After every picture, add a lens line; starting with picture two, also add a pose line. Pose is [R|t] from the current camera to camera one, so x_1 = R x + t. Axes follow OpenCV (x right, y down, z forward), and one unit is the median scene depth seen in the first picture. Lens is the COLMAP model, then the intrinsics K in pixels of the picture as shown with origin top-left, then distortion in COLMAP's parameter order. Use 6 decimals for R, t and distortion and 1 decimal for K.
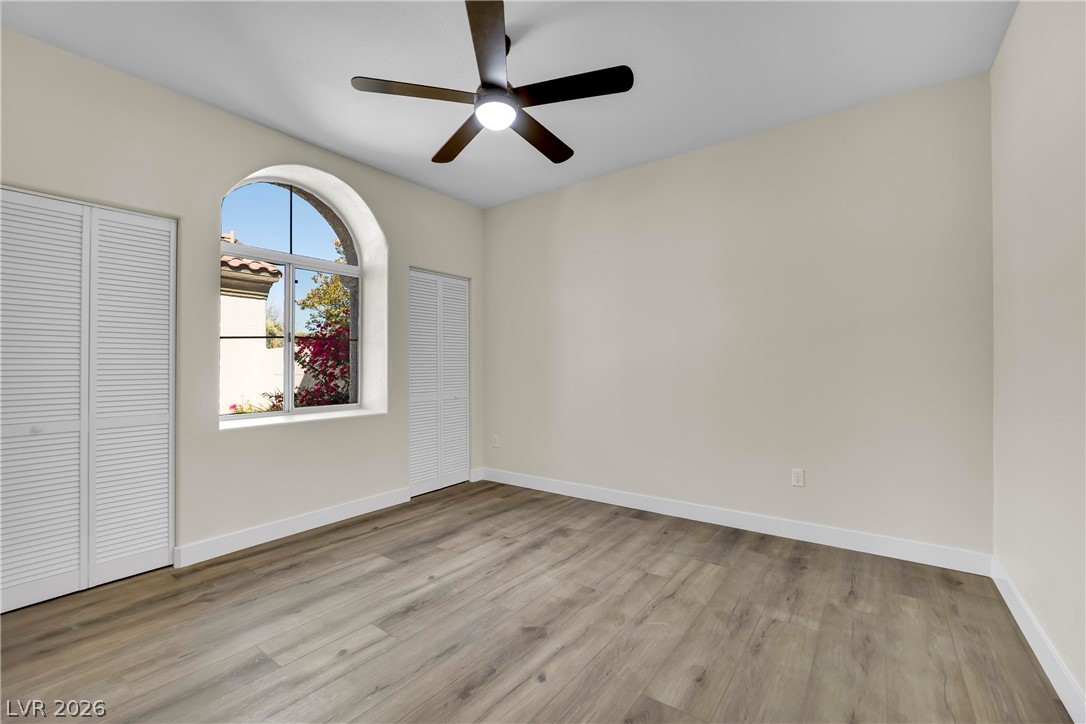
lens RADIAL K [[454.2, 0, 543.3], [0, 454.2, 359.6], [0, 0, 1]] dist [-0.022059, 0.000311]
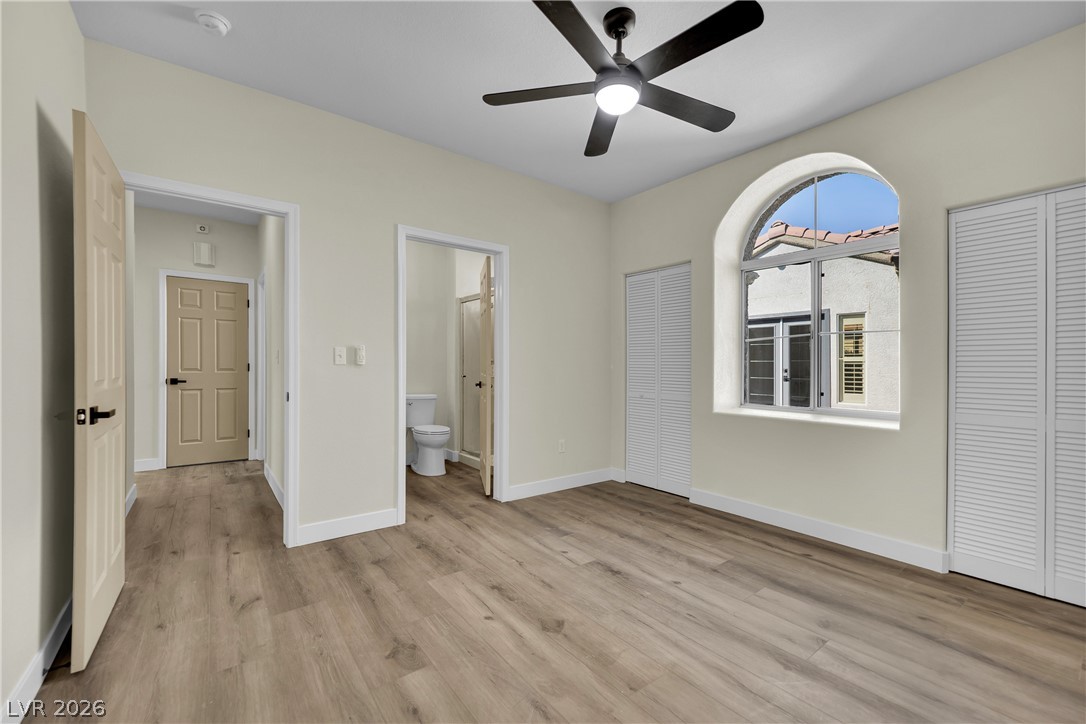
lens RADIAL K [[454.2, 0, 543.5], [0, 454.2, 363.1], [0, 0, 1]] dist [-0.022059, 0.000311]
pose [[-0.280982, 0.004657, -0.959702, 0.742659], [0.004687, 0.999983, 0.003481, 0.009044], [0.959701, -0.003520, -0.280999, 0.982820]]
